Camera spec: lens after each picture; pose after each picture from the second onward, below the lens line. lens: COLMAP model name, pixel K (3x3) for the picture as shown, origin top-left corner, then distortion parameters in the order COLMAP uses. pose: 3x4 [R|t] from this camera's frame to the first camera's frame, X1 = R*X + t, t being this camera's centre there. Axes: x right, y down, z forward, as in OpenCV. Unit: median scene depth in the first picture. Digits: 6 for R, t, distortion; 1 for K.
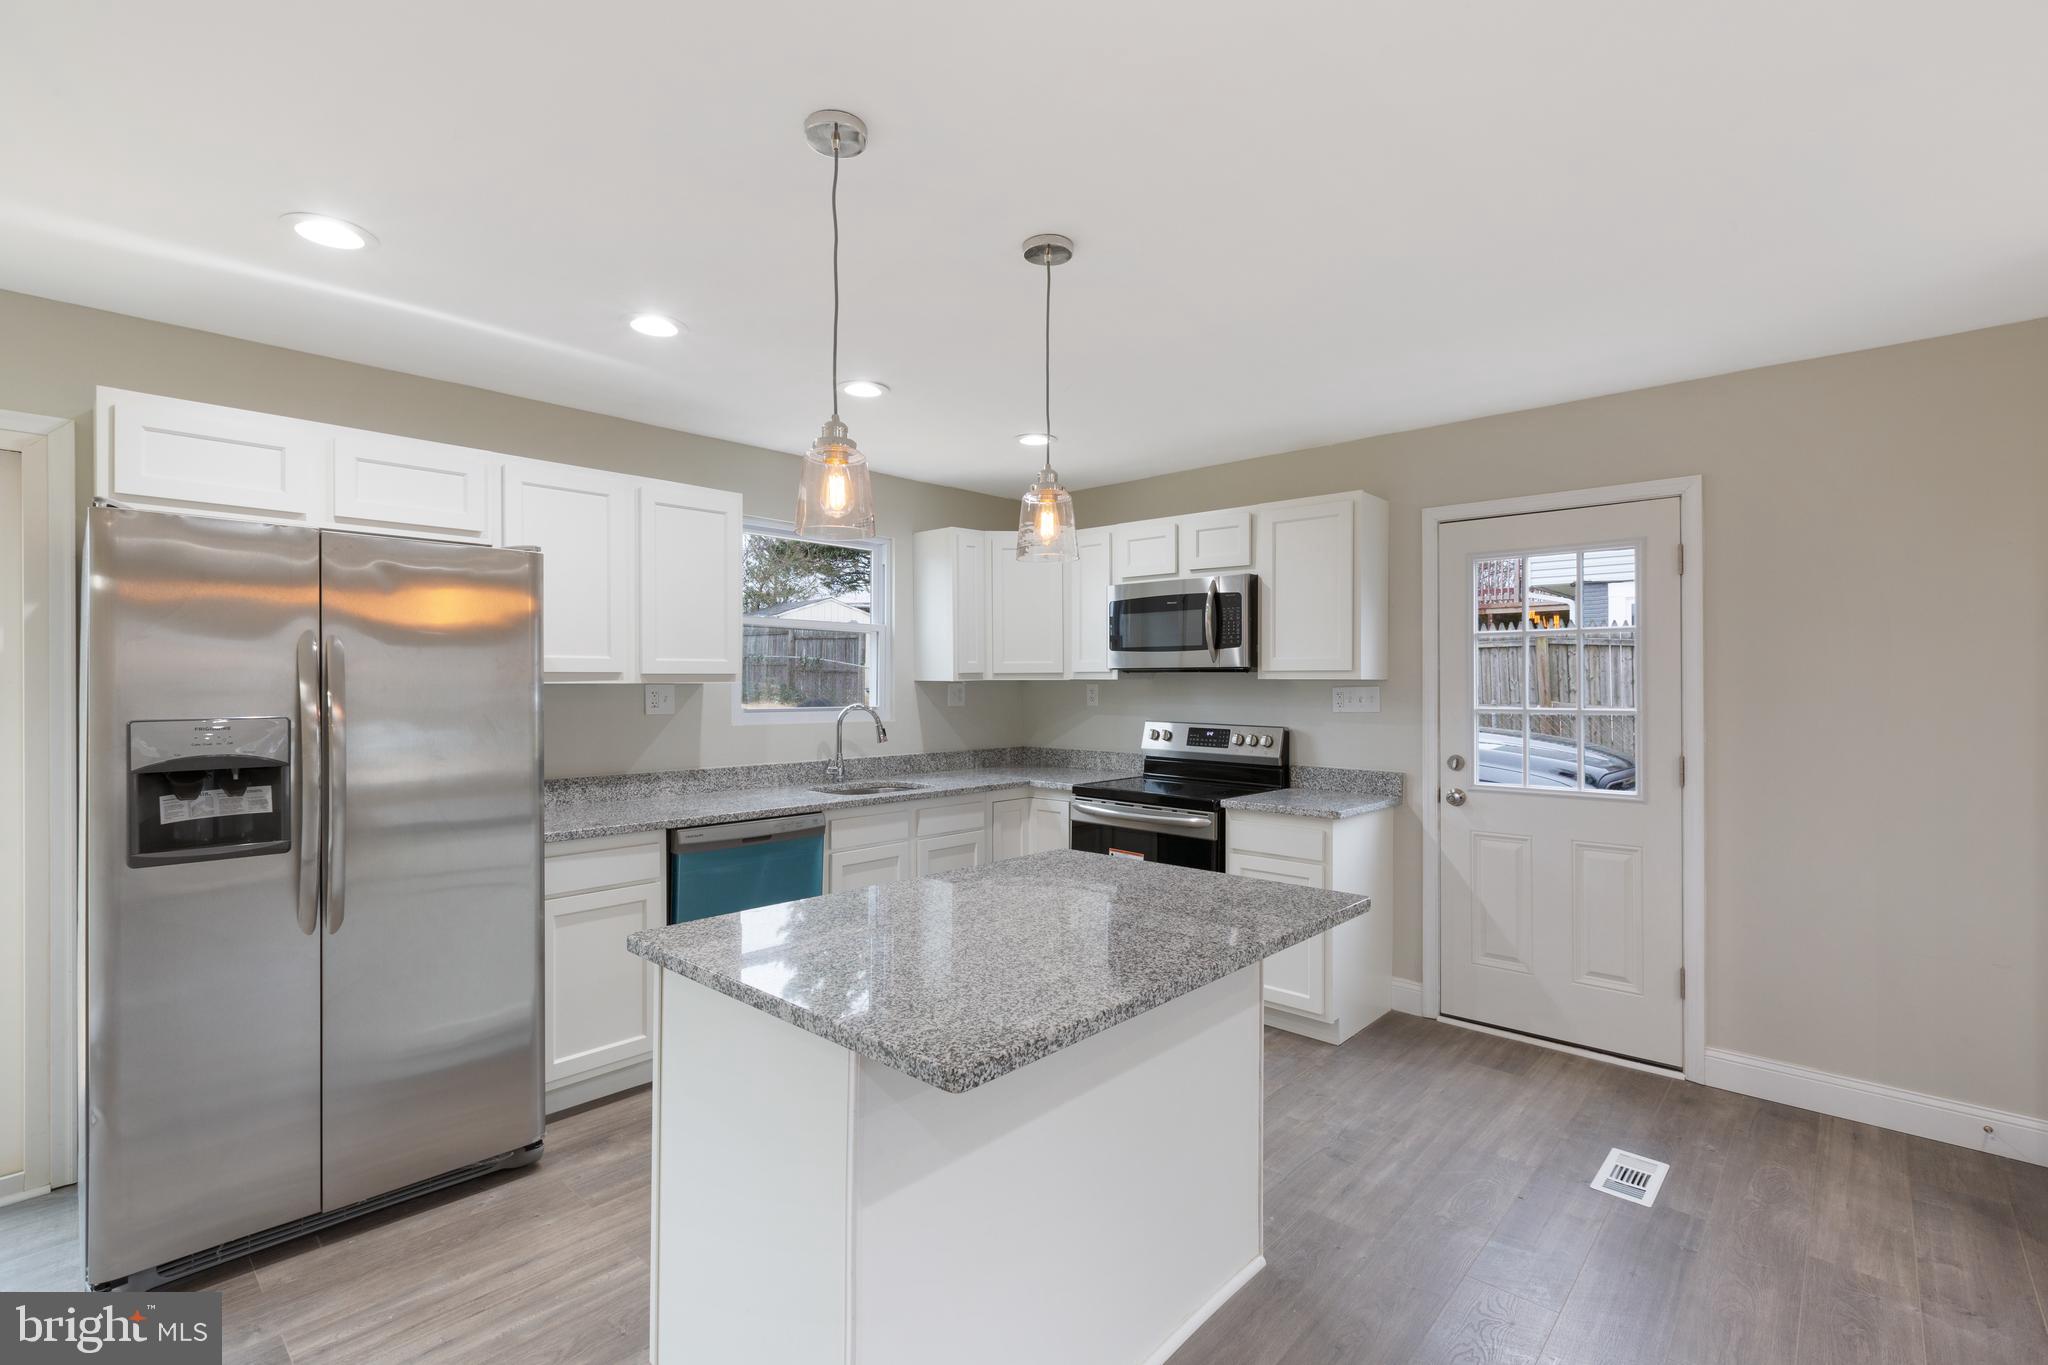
lens RADIAL K [[913.8, 0, 1018.6], [0, 913.8, 685.9], [0, 0, 1]] dist [0.000163, 0.000242]
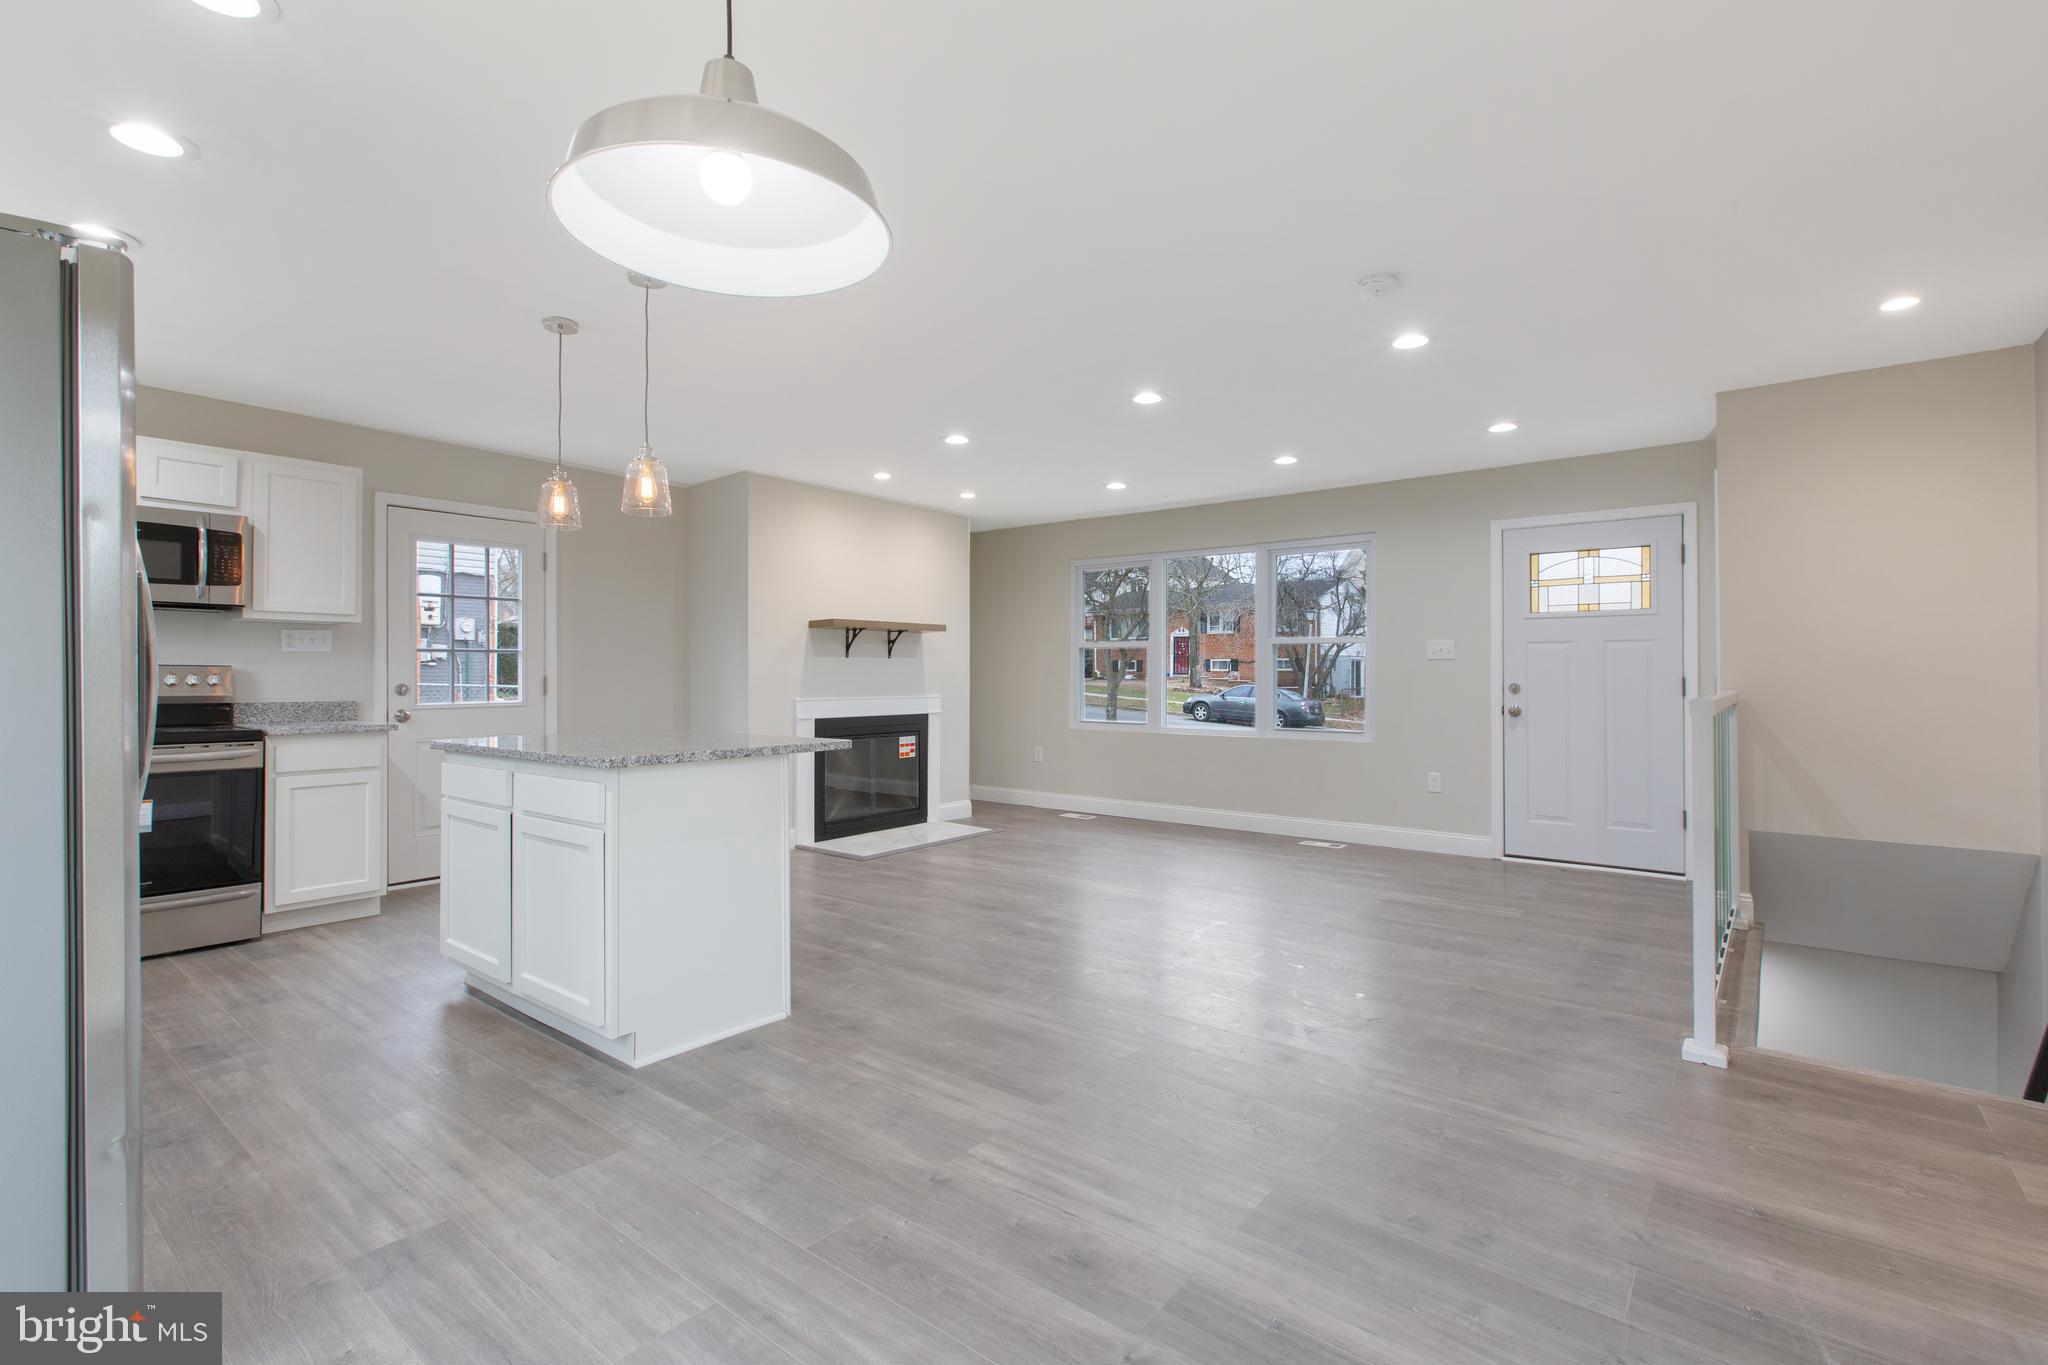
lens RADIAL K [[926.9, 0, 1022.2], [0, 926.9, 668.5], [0, 0, 1]] dist [0.001723, 0.000358]
pose [[-0.069608, 0.005457, 0.997559, -1.064655], [0.003103, 0.999981, -0.005254, 0.072871], [-0.997570, 0.002730, -0.069624, 0.229432]]
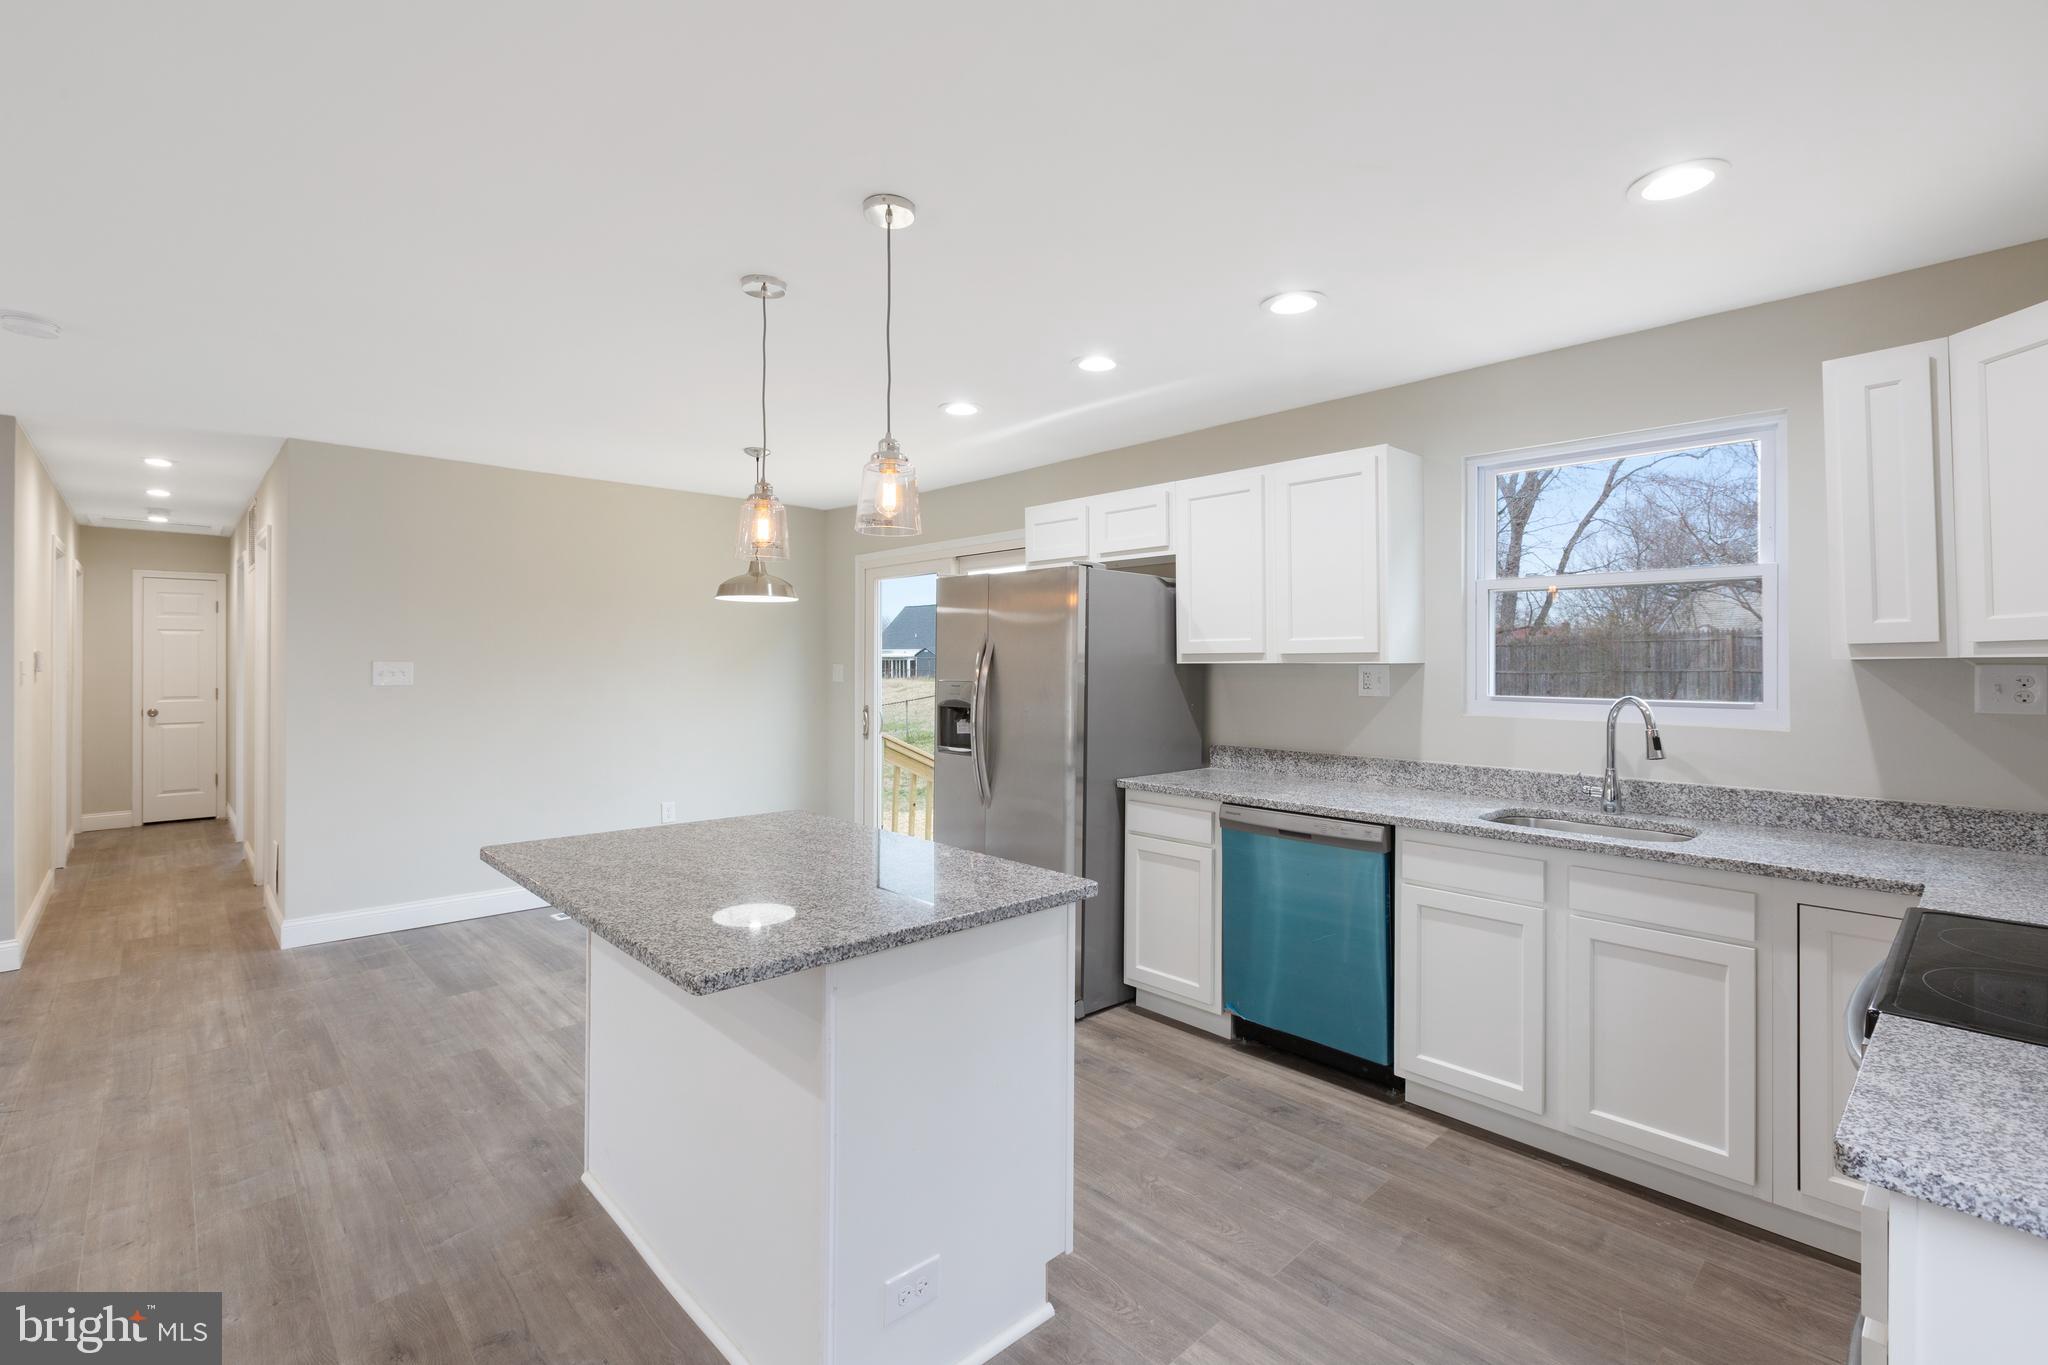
lens RADIAL K [[919.2, 0, 1024.7], [0, 919.2, 658.5], [0, 0, 1]] dist [0.002049, -0.000099]
pose [[-0.072686, -0.005861, -0.997338, 0.668406], [-0.005731, 0.999969, -0.005459, -0.000660], [0.997338, 0.005319, -0.072717, 0.825763]]
